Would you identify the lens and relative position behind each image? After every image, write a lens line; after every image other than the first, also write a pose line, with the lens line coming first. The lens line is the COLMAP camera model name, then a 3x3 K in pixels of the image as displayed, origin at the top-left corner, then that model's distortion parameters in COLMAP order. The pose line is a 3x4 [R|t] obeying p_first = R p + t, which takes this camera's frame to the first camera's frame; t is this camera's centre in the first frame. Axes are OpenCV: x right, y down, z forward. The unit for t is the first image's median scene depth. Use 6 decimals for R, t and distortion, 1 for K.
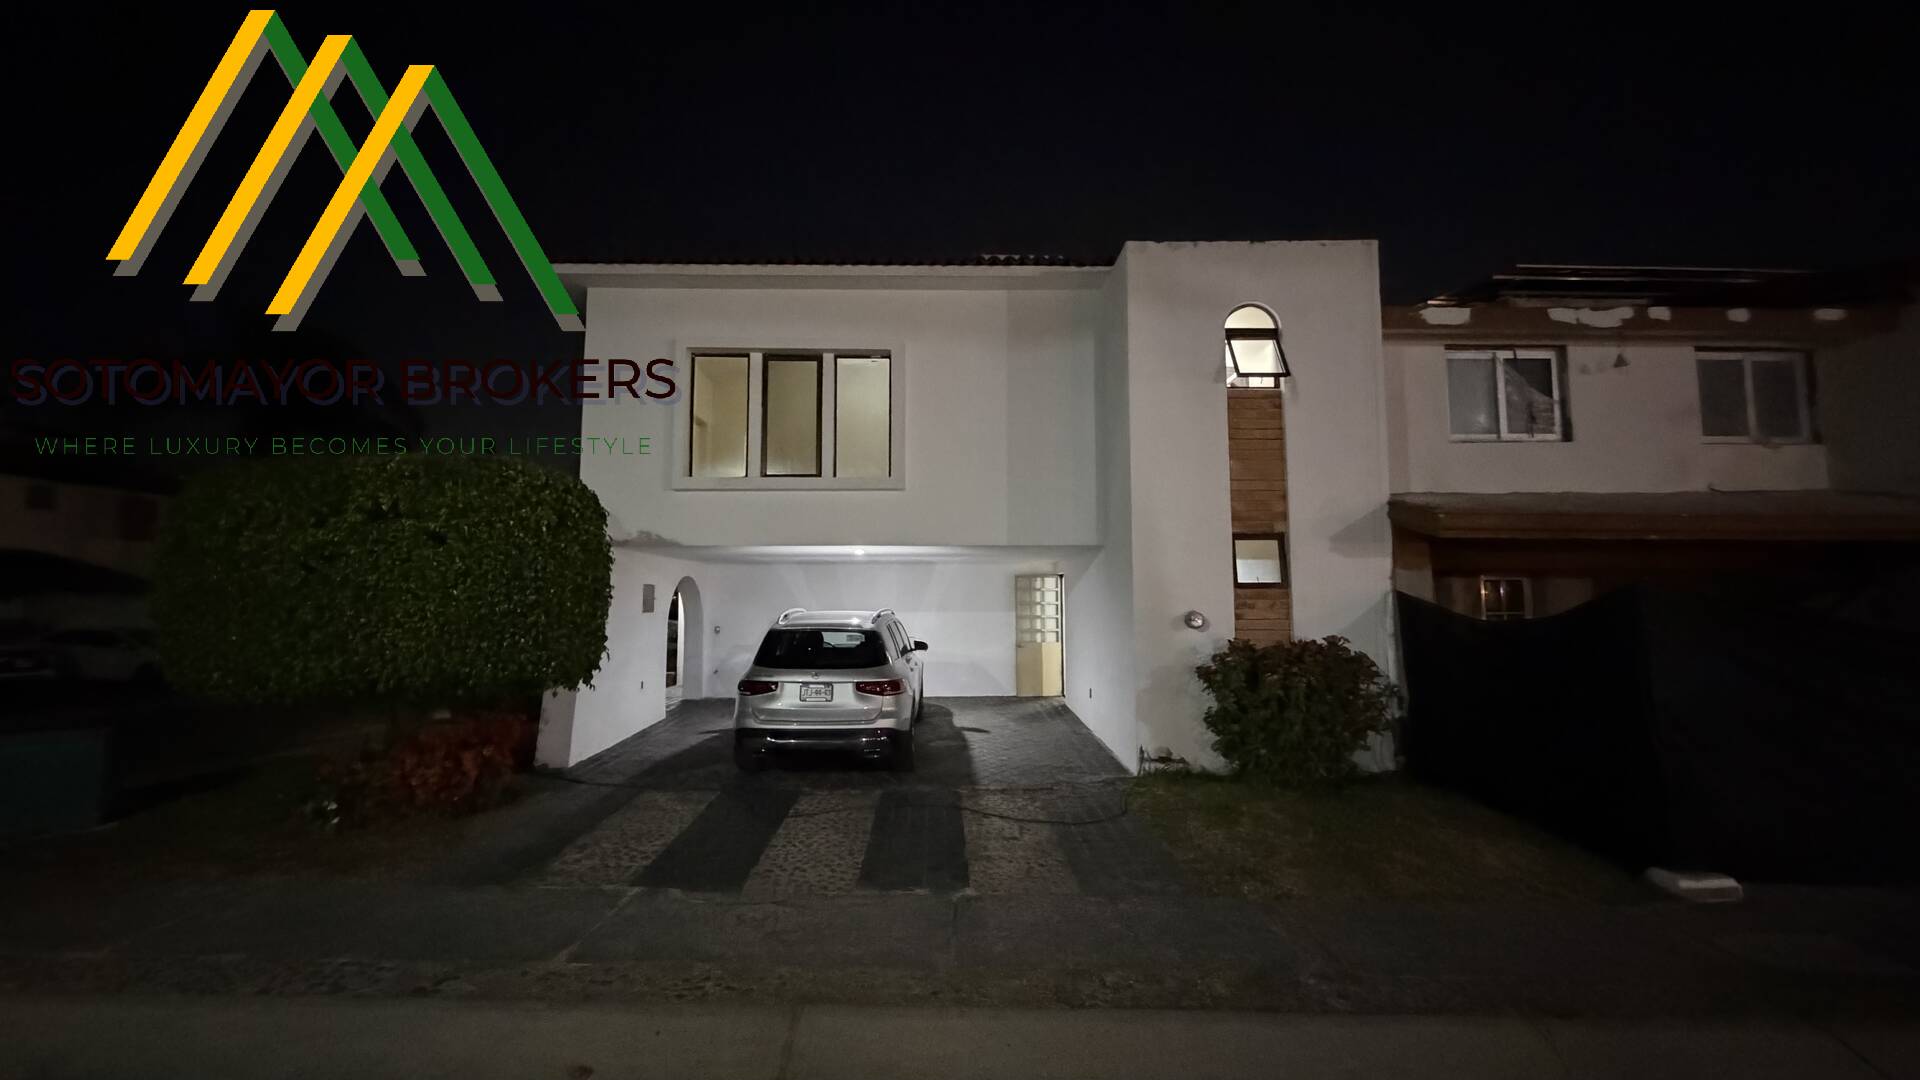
lens RADIAL K [[766.5, 0, 965.4], [0, 766.5, 540.8], [0, 0, 1]] dist [0.000477, -0.000581]
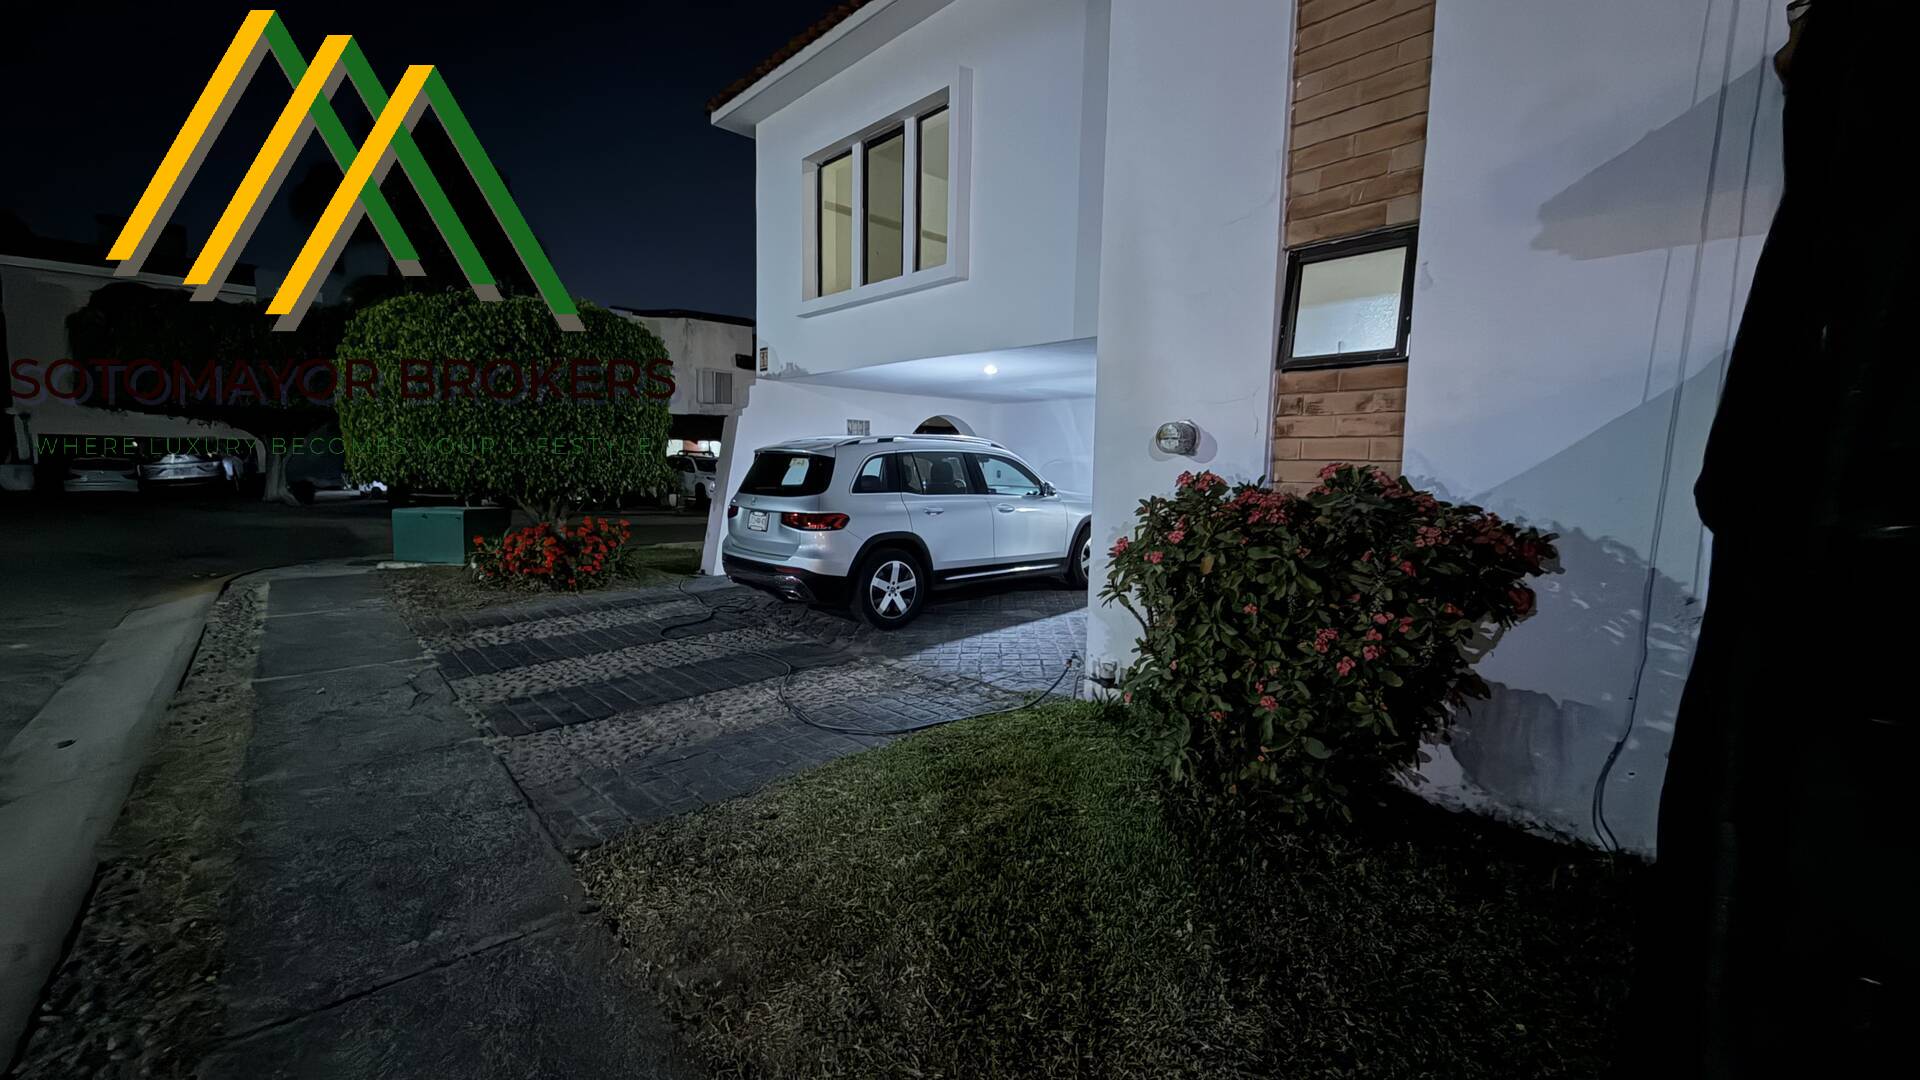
lens RADIAL K [[766.5, 0, 960.3], [0, 766.5, 540.8], [0, 0, 1]] dist [0.000477, -0.000581]
pose [[0.663089, 0.088463, -0.743295, 0.579223], [0.039790, 0.987423, 0.153015, 0.085027], [0.747482, -0.131038, 0.651229, 0.535099]]
